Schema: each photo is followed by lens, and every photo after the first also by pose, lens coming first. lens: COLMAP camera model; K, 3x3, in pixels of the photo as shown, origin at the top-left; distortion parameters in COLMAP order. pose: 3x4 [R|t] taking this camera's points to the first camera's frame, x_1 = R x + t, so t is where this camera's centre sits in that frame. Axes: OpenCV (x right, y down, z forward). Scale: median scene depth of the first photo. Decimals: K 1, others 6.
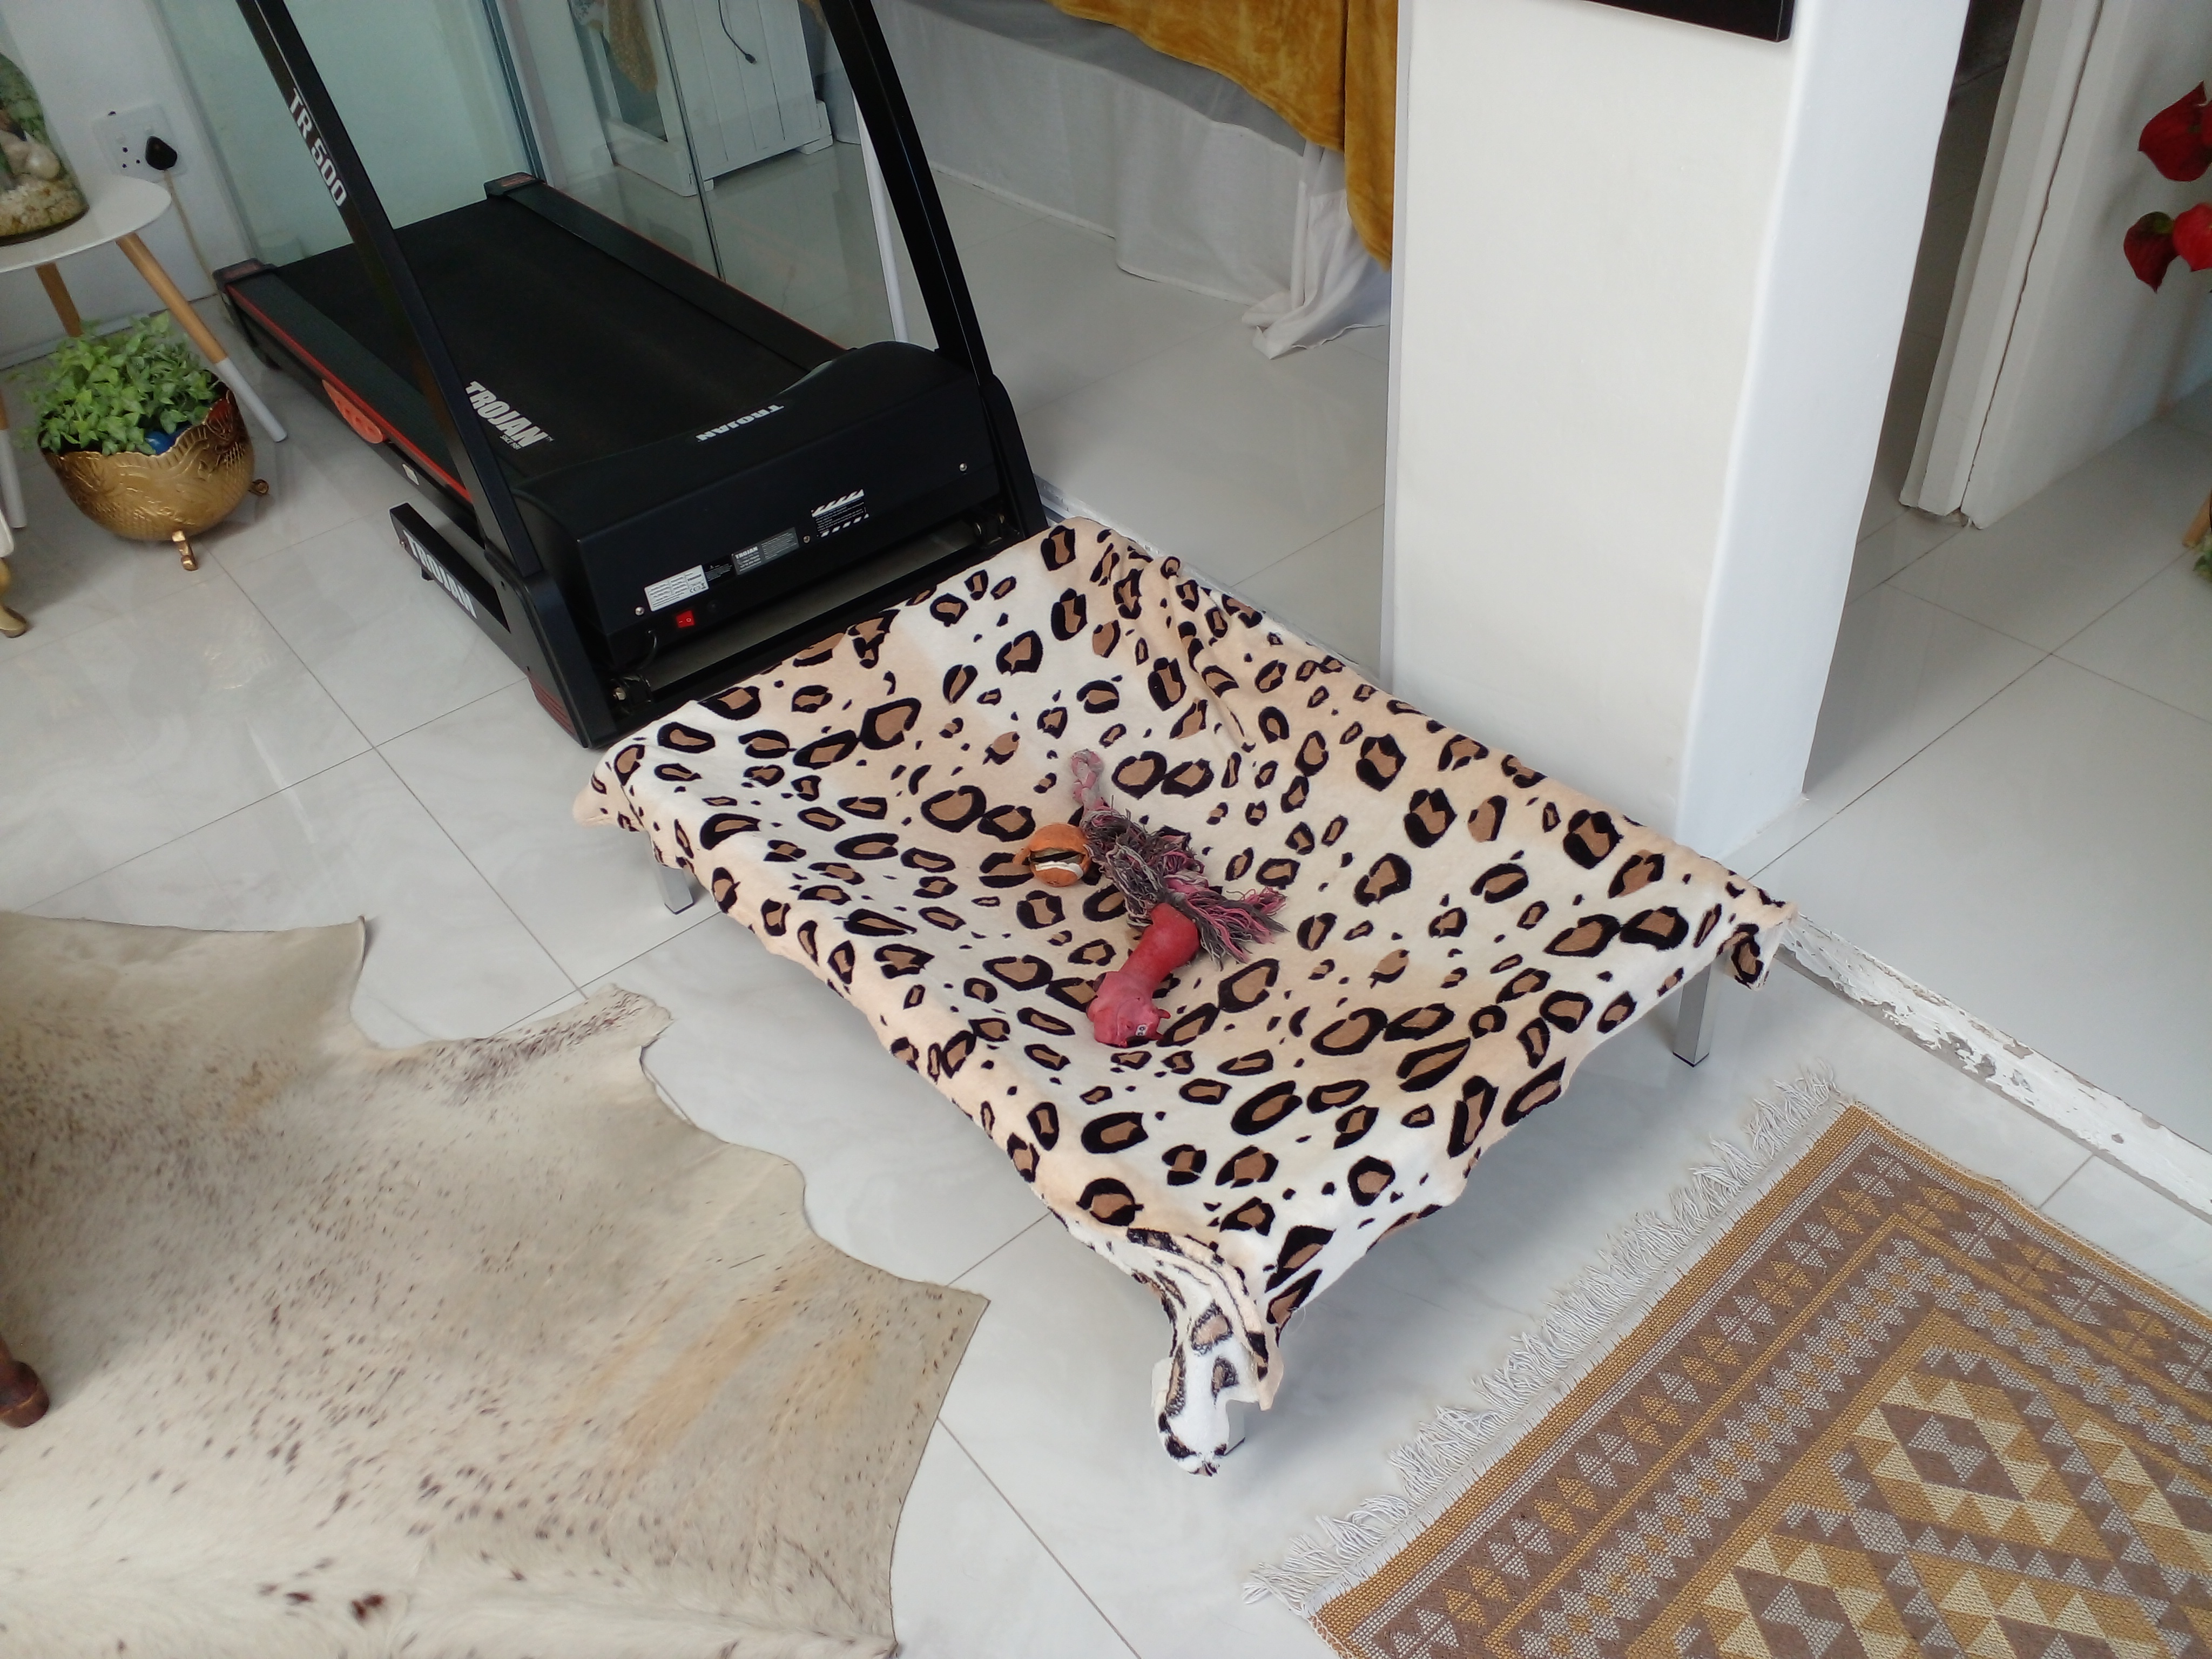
lens RADIAL K [[1755.6, 0, 1106.7], [0, 1755.6, 828.6], [0, 0, 1]] dist [-0.004712, -0.004358]
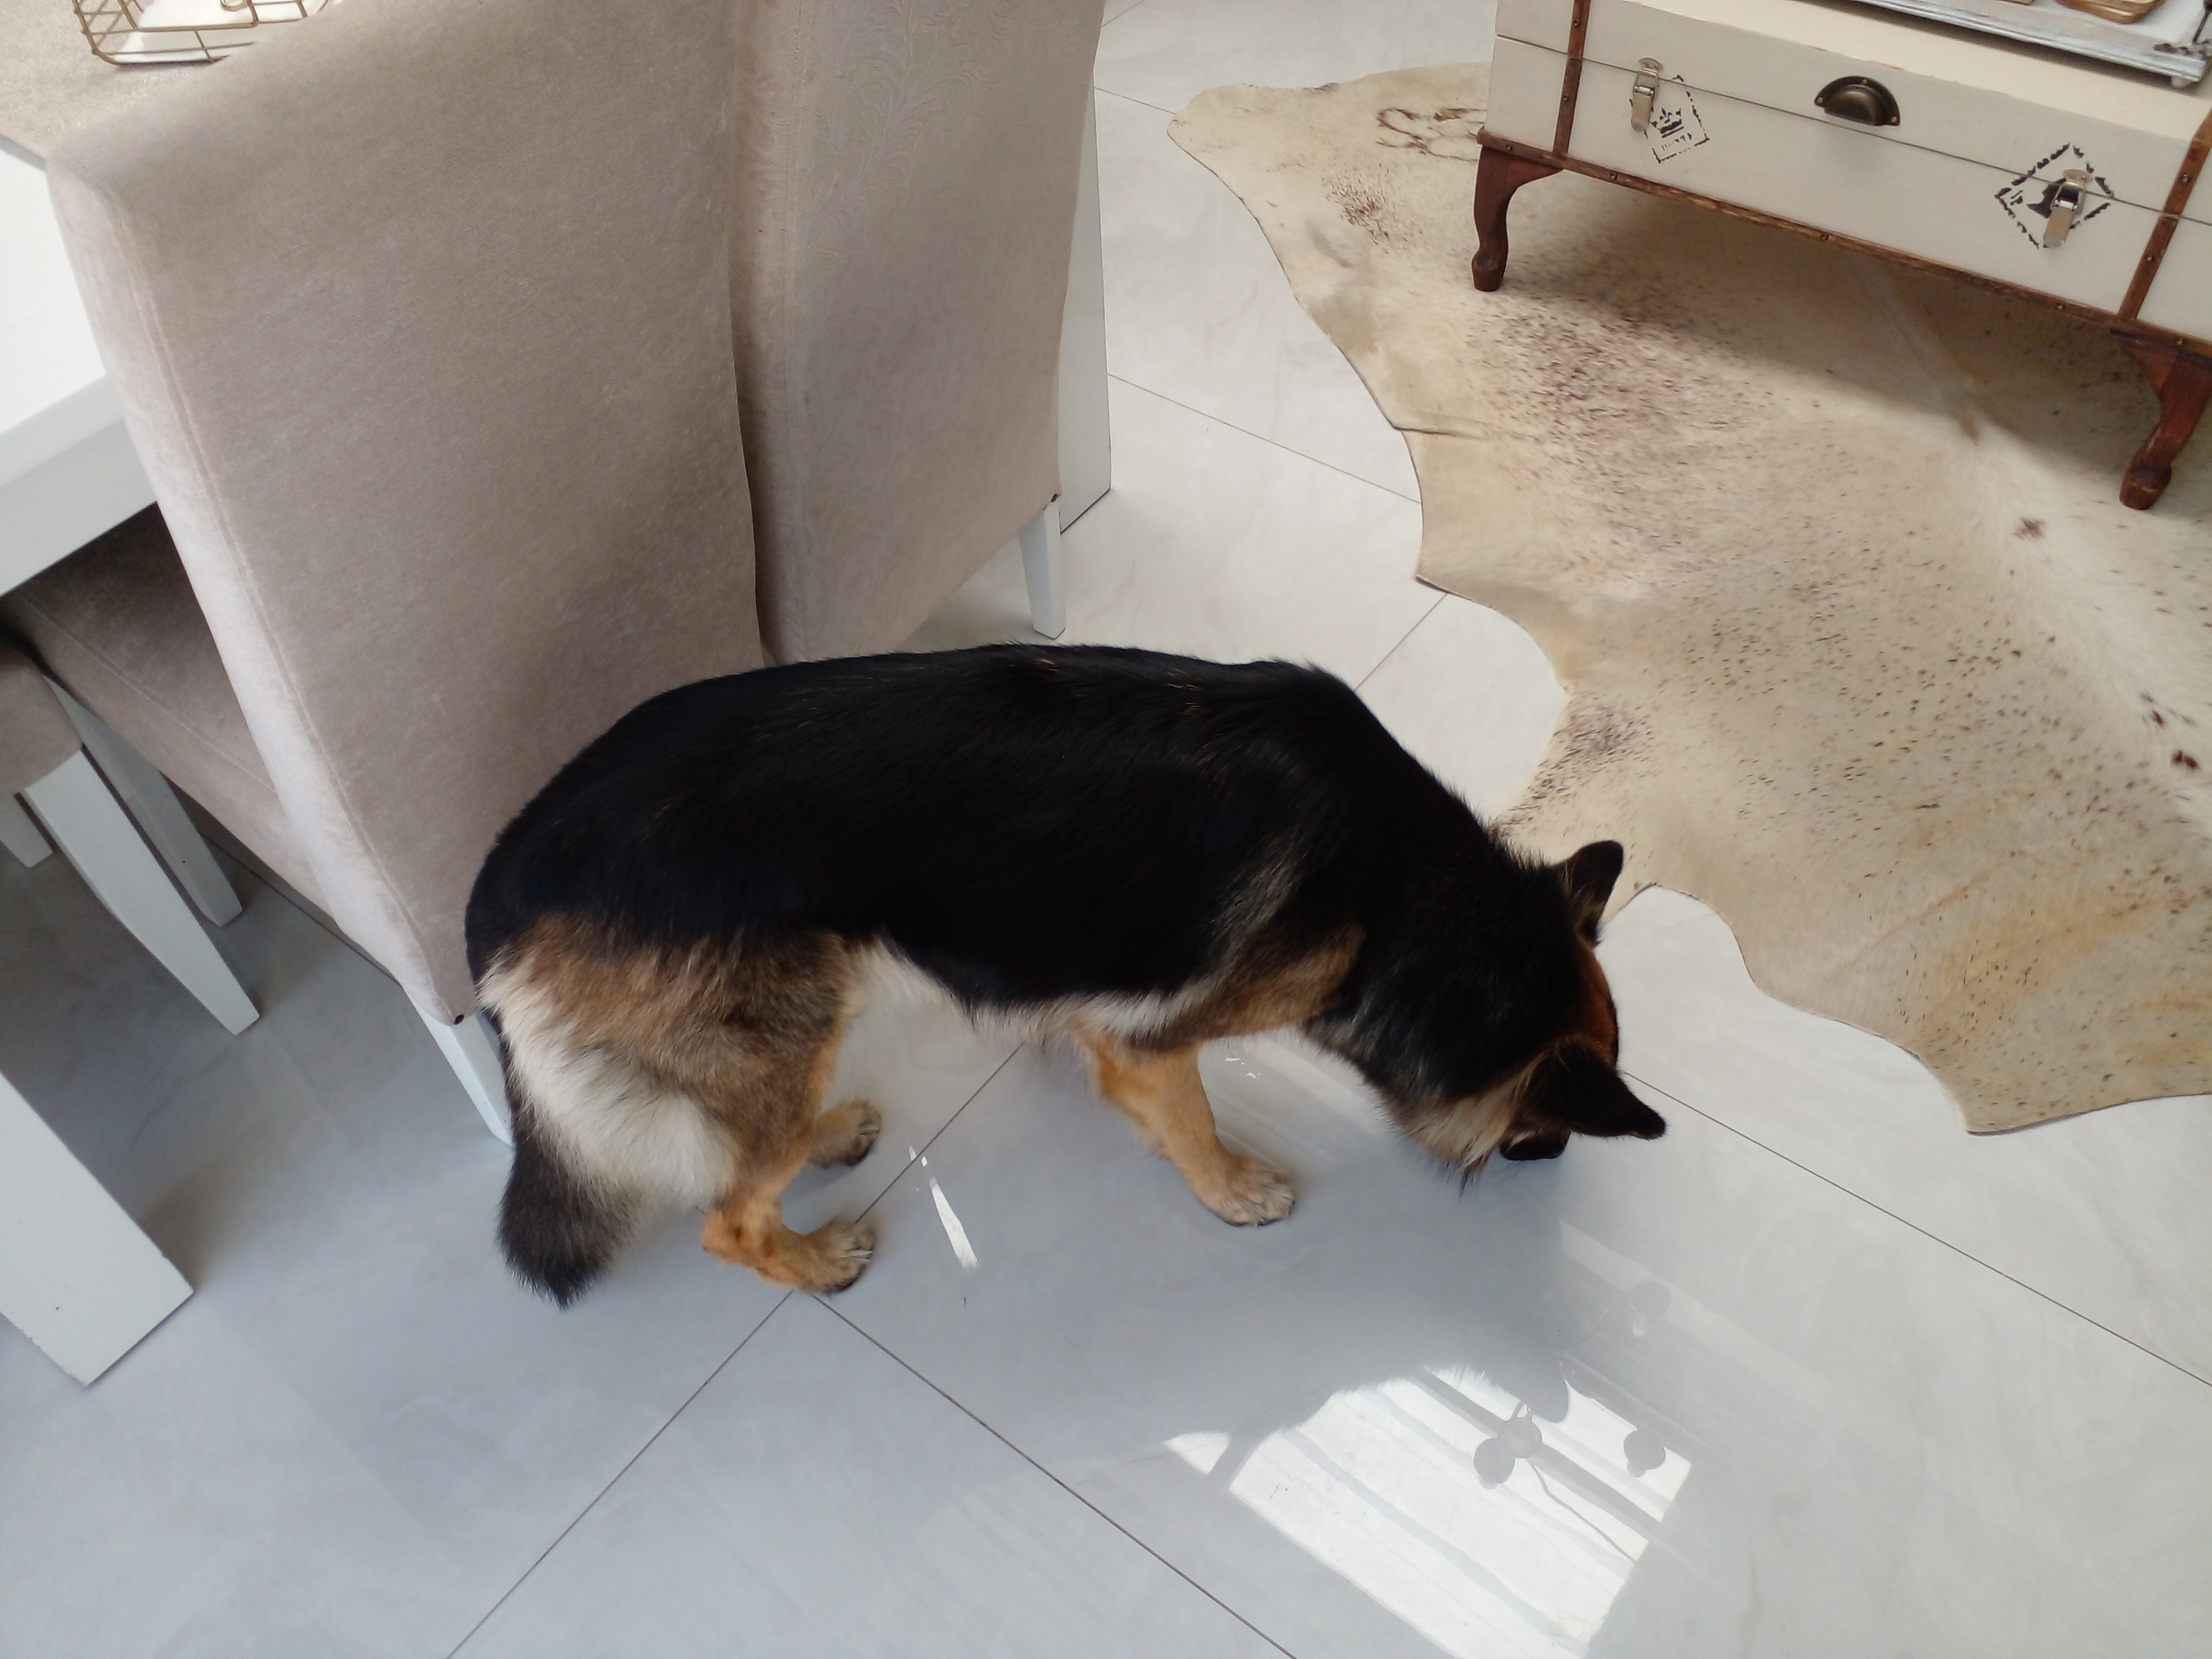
lens RADIAL K [[1755.6, 0, 1104.8], [0, 1755.6, 828.3], [0, 0, 1]] dist [-0.004712, -0.004358]
pose [[0.225471, 0.775557, -0.589640, 0.182011], [-0.613984, 0.583025, 0.532077, 0.277327], [0.756430, 0.242062, 0.607634, -0.339609]]
